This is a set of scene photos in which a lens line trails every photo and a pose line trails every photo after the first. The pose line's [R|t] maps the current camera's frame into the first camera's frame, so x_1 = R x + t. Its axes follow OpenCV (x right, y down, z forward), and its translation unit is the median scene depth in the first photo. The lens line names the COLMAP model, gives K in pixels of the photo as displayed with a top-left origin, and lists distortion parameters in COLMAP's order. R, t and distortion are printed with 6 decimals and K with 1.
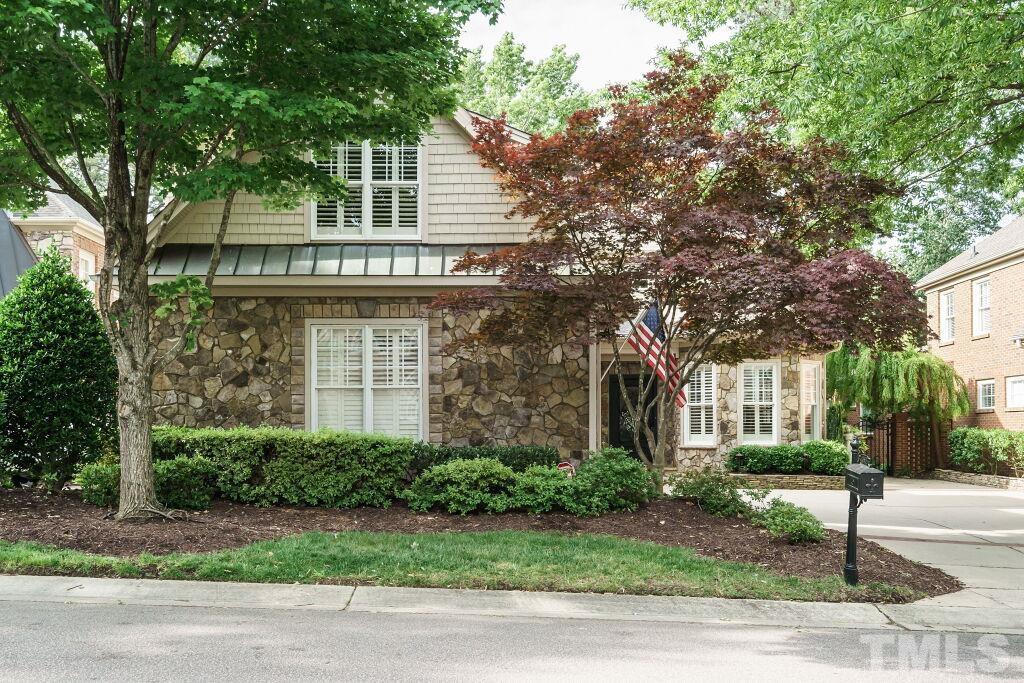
lens RADIAL K [[868.0, 0, 512.1], [0, 868.0, 343.3], [0, 0, 1]] dist [0.004231, -0.004919]
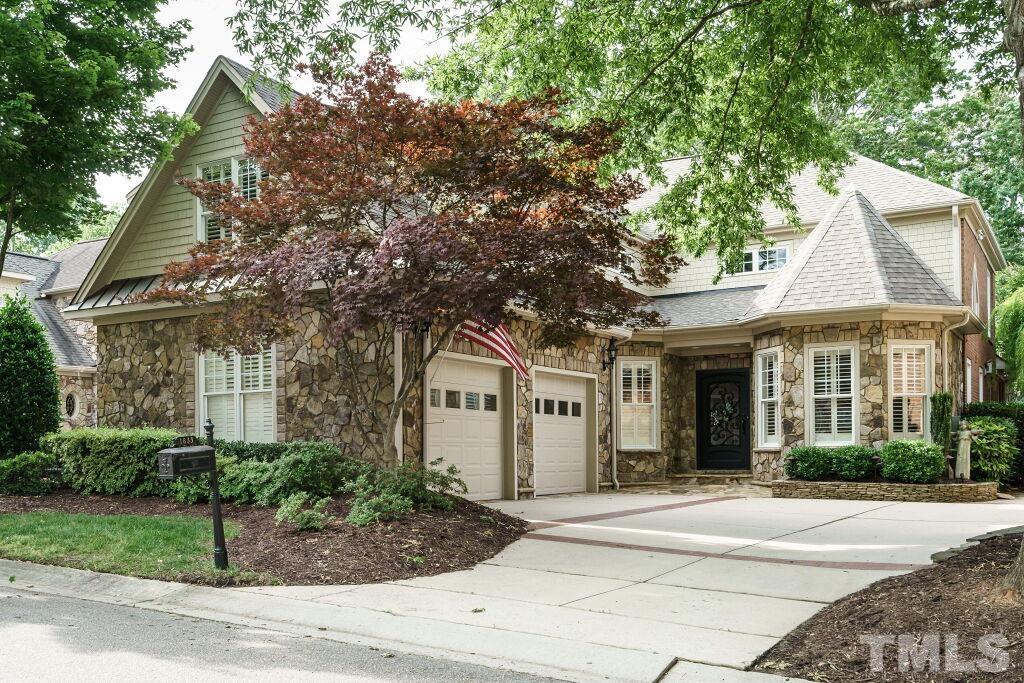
lens RADIAL K [[909.7, 0, 512.1], [0, 909.7, 340.0], [0, 0, 1]] dist [0.007408, -0.001722]
pose [[0.876111, -0.067036, -0.477426, 0.699924], [0.058733, 0.997751, -0.032315, 0.041996], [0.478518, 0.000271, 0.878077, 0.149236]]
